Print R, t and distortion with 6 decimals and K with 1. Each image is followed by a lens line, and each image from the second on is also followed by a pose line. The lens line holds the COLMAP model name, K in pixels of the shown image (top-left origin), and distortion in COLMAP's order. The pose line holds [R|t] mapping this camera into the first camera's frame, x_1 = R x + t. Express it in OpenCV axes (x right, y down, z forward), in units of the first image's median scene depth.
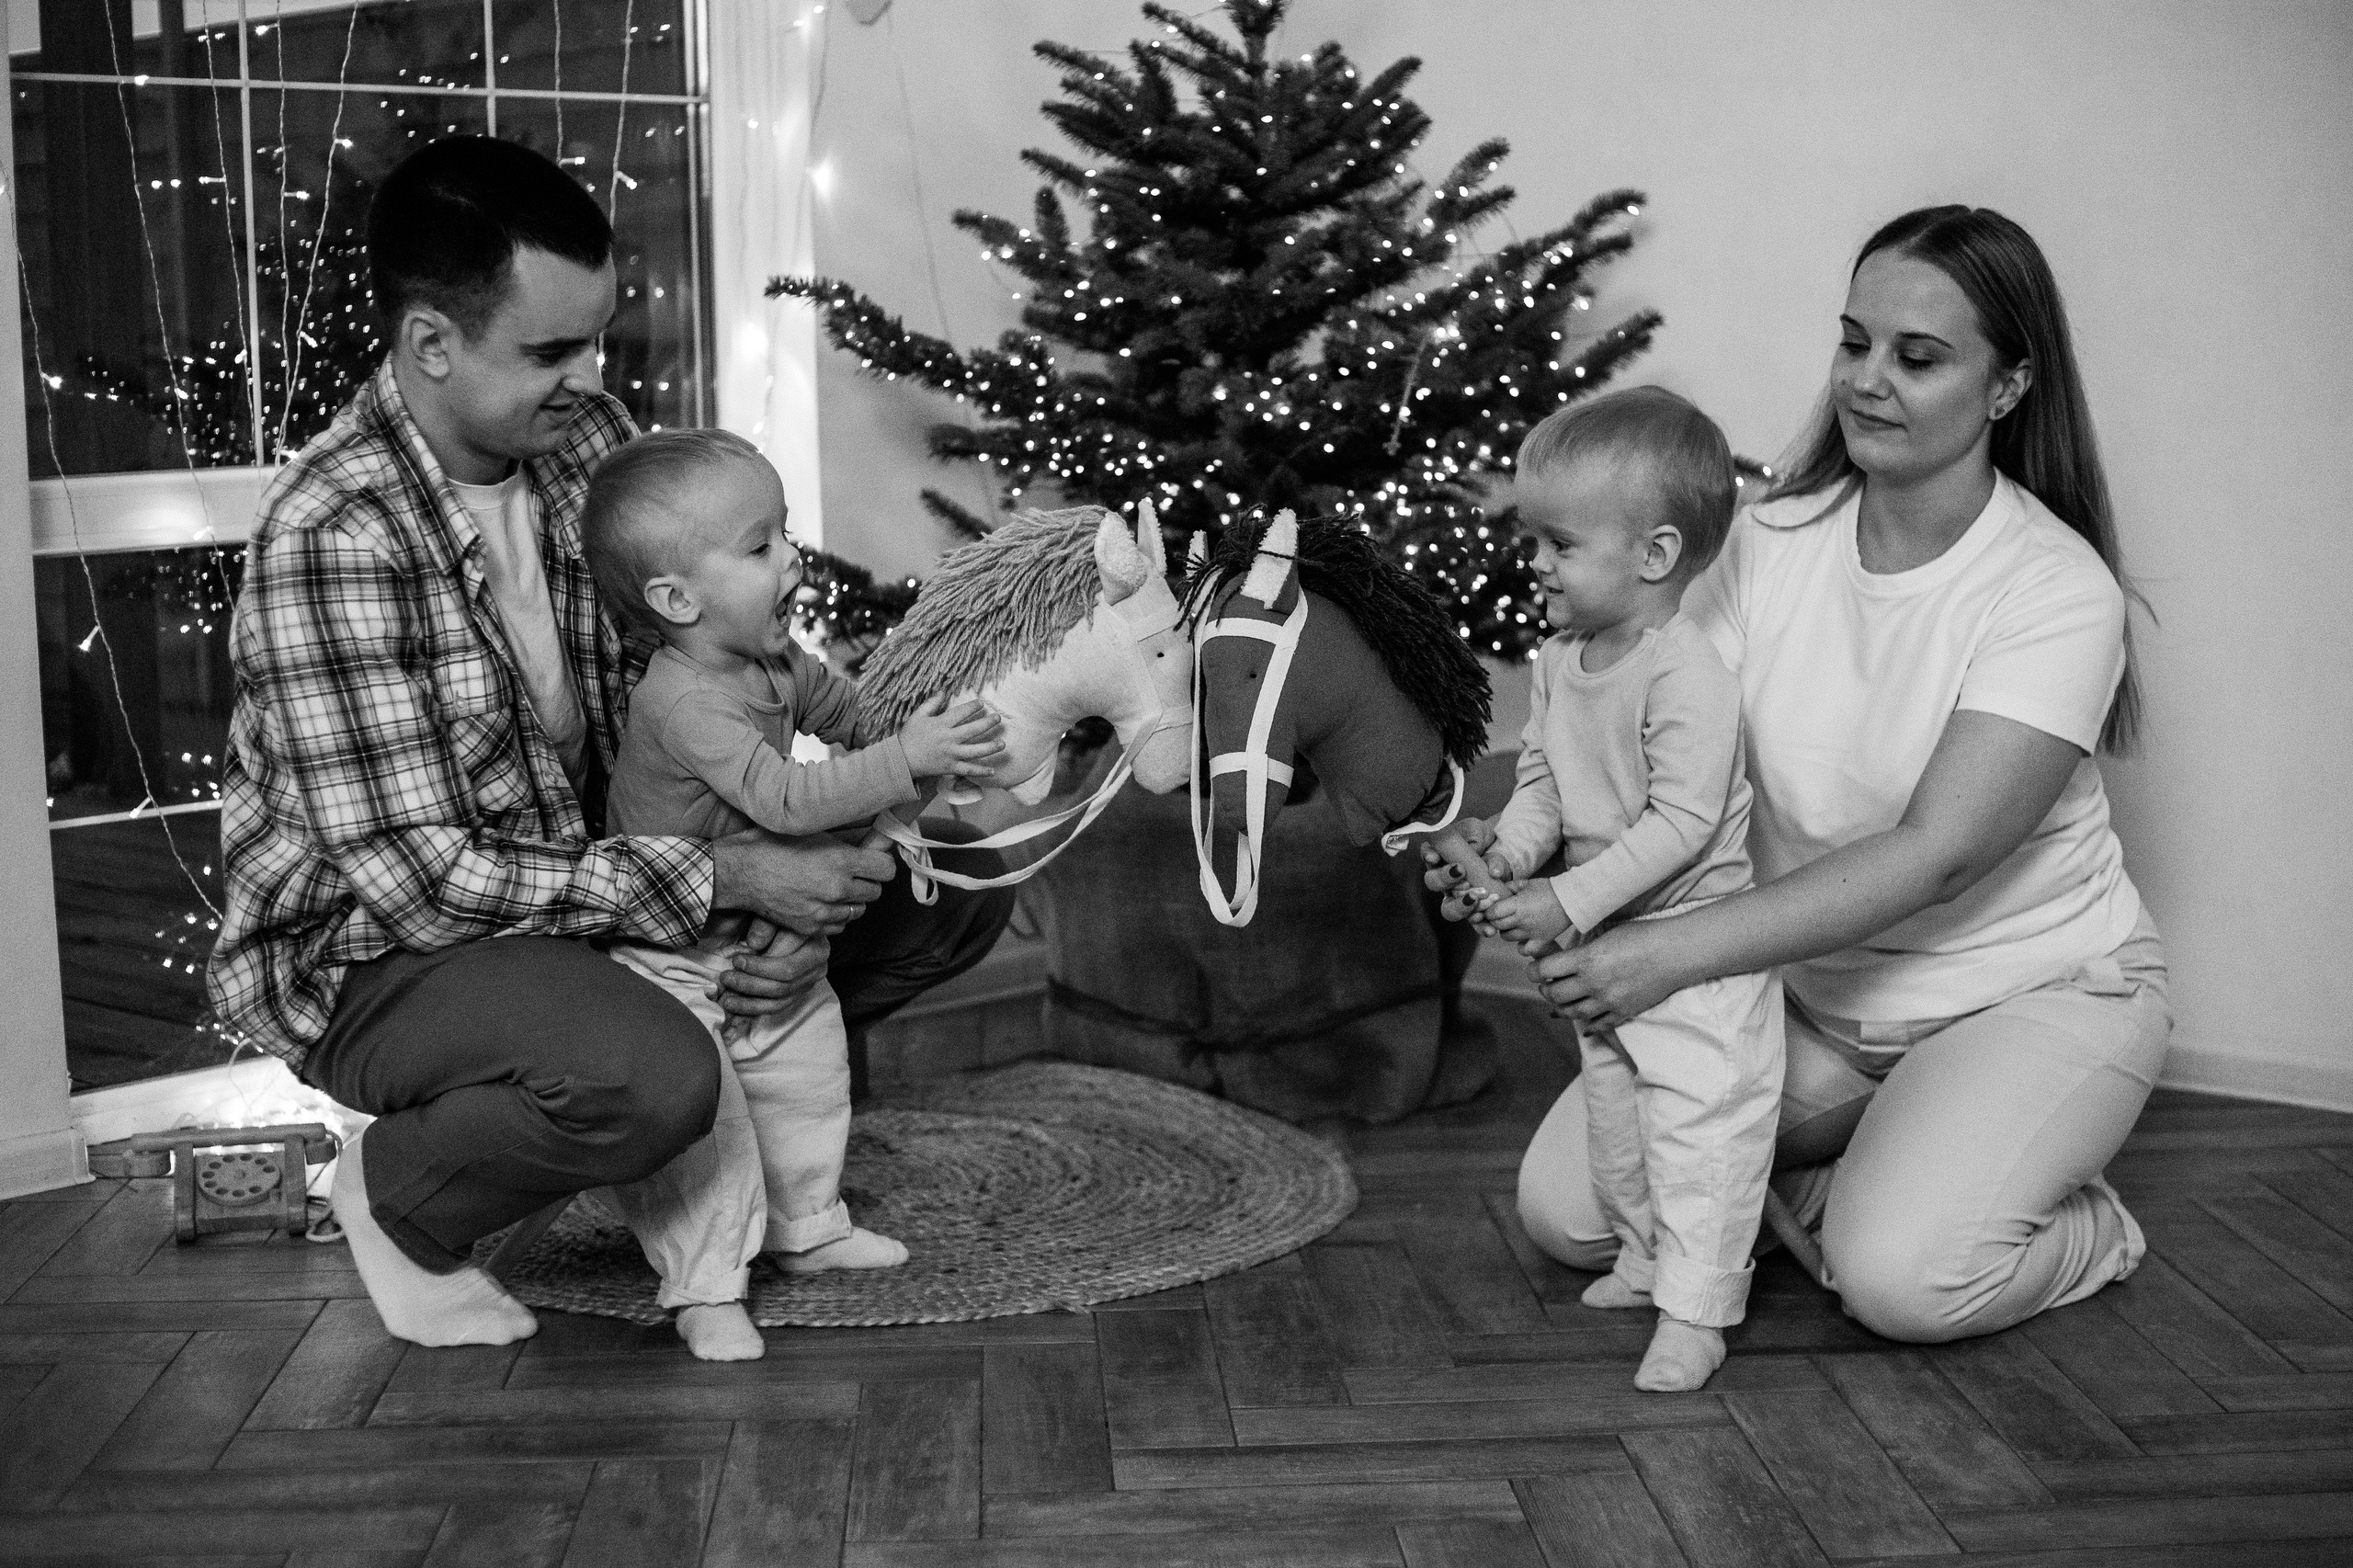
lens RADIAL K [[3744.4, 0, 1176.5], [0, 3744.4, 784.0], [0, 0, 1]] dist [-0.004746, 0.015148]
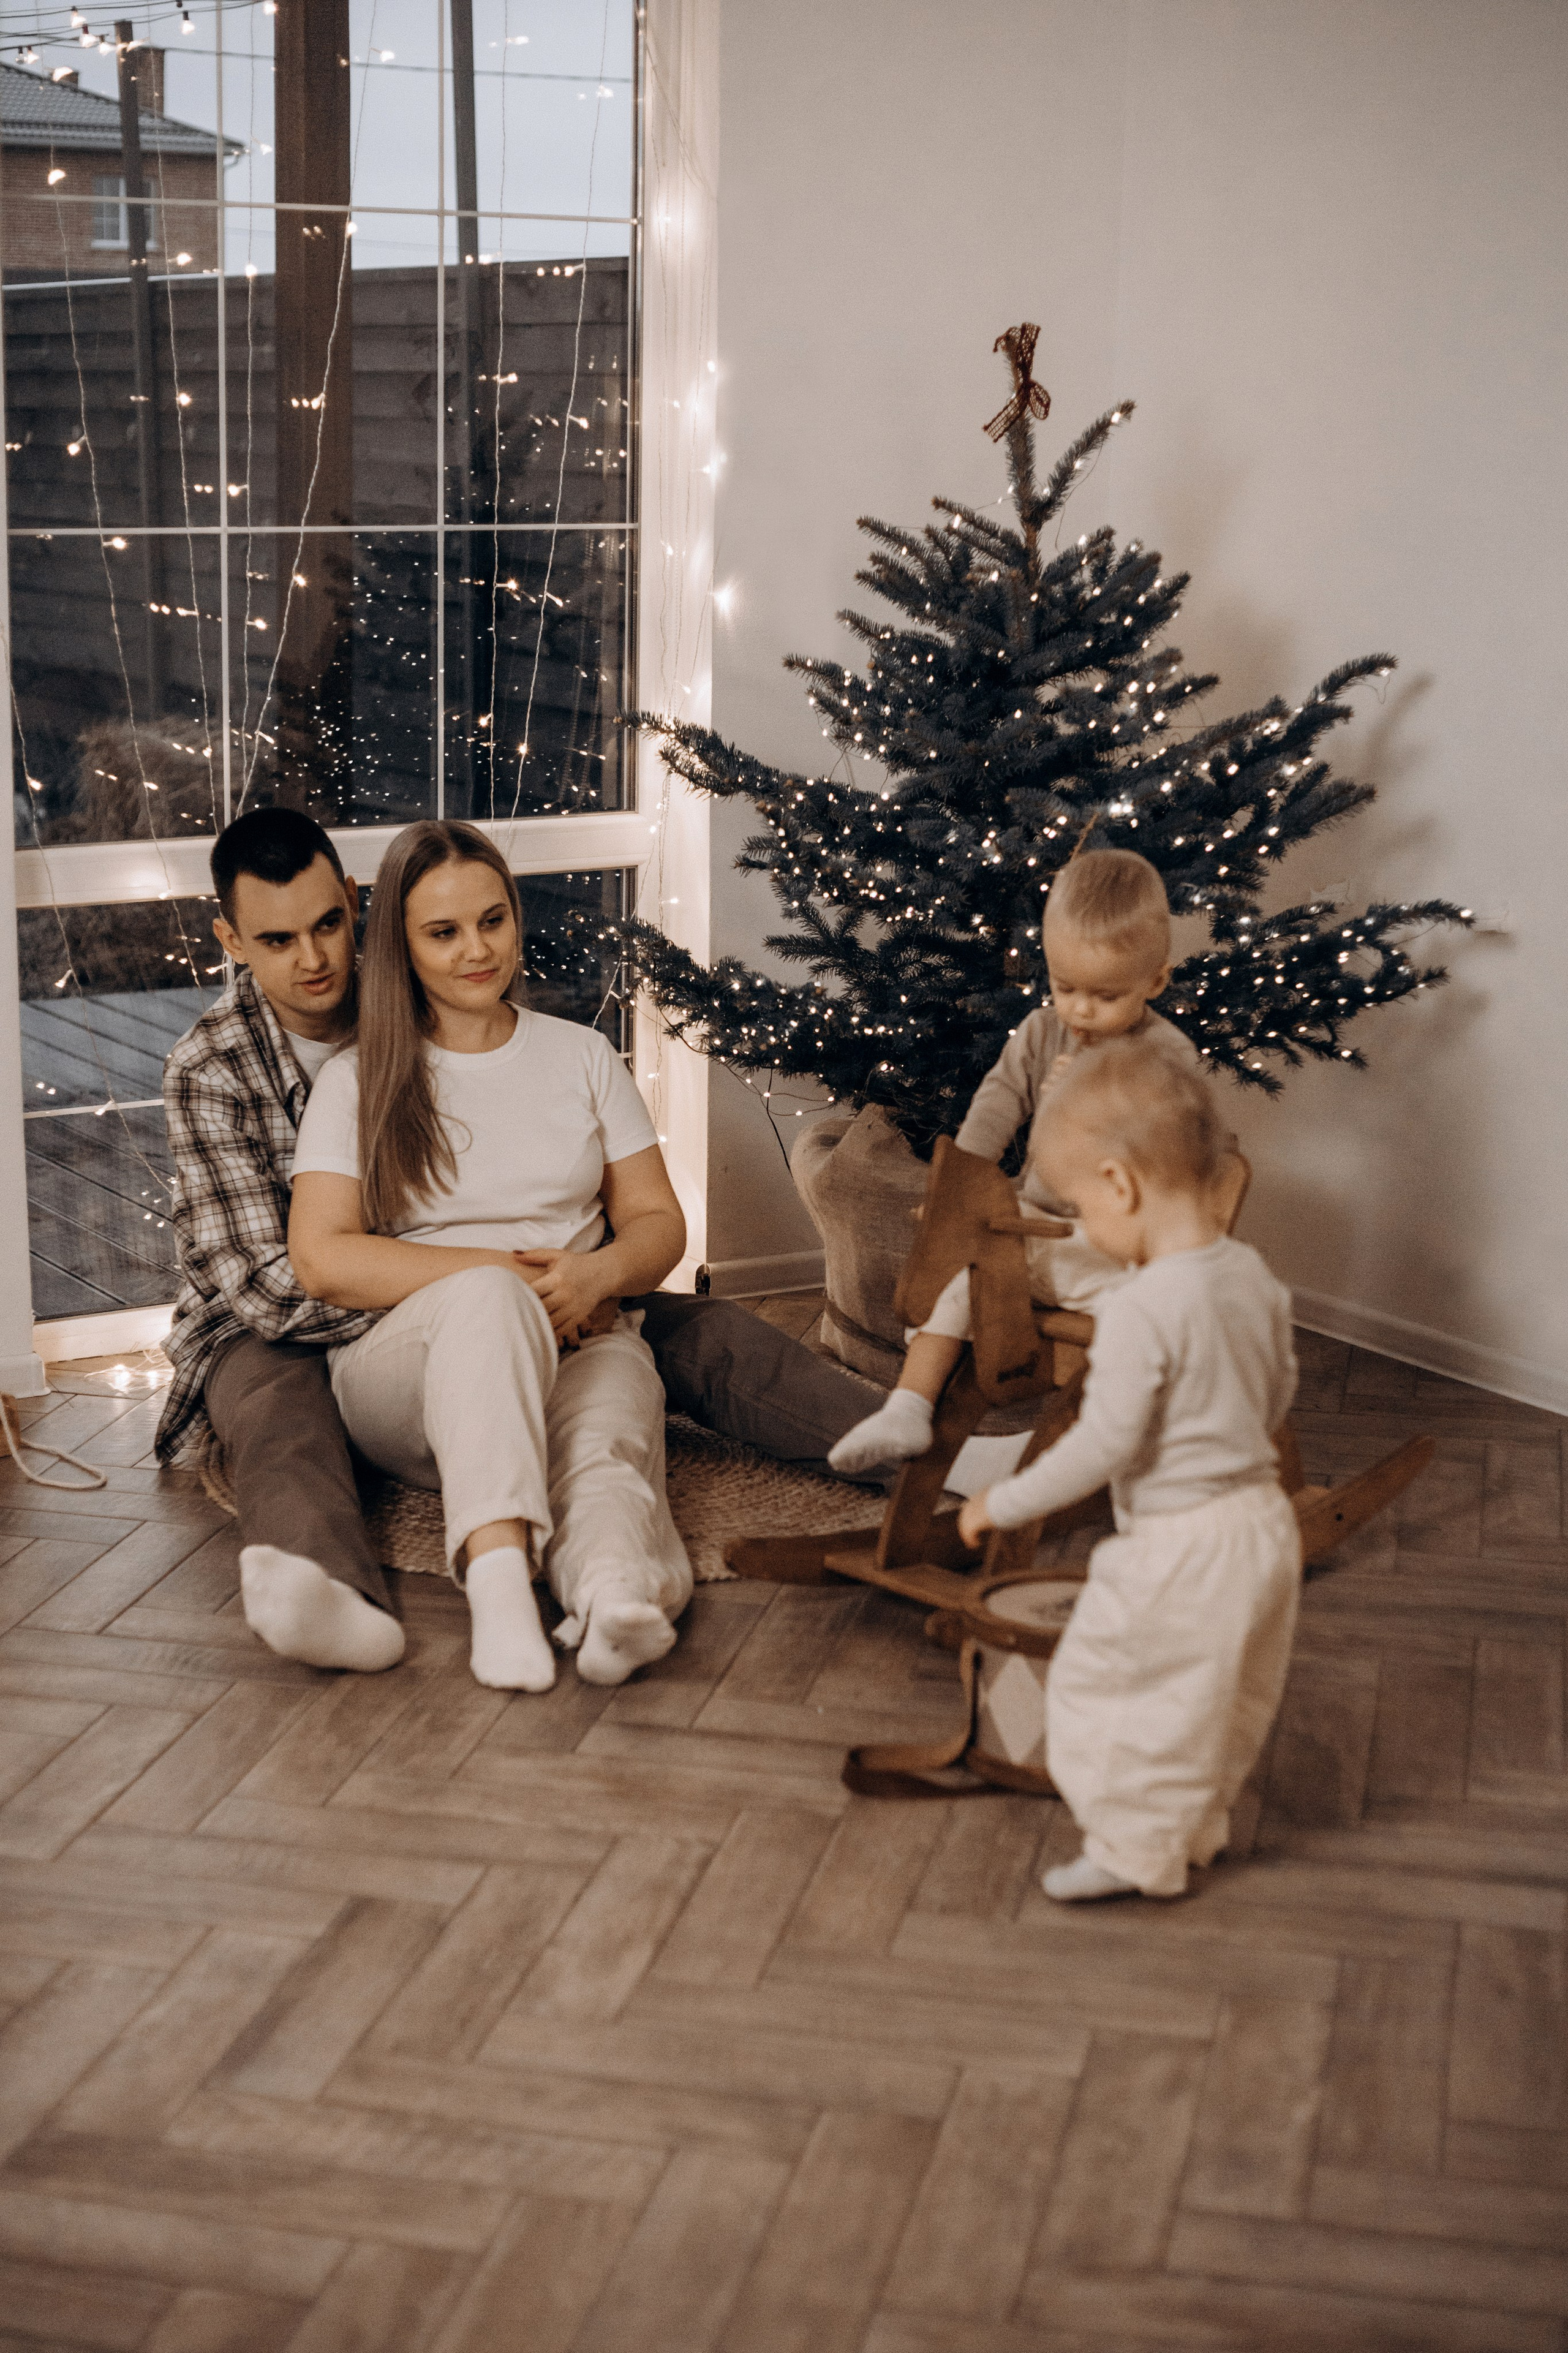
lens RADIAL K [[3744.2, 0, 784.0], [0, 3744.2, 1176.5], [0, 0, 1]] dist [-0.004746, 0.015148]
pose [[0.969915, 0.086761, -0.227459, 0.234539], [-0.067320, 0.993491, 0.091889, -0.099651], [0.233951, -0.073811, 0.969442, -0.184181]]
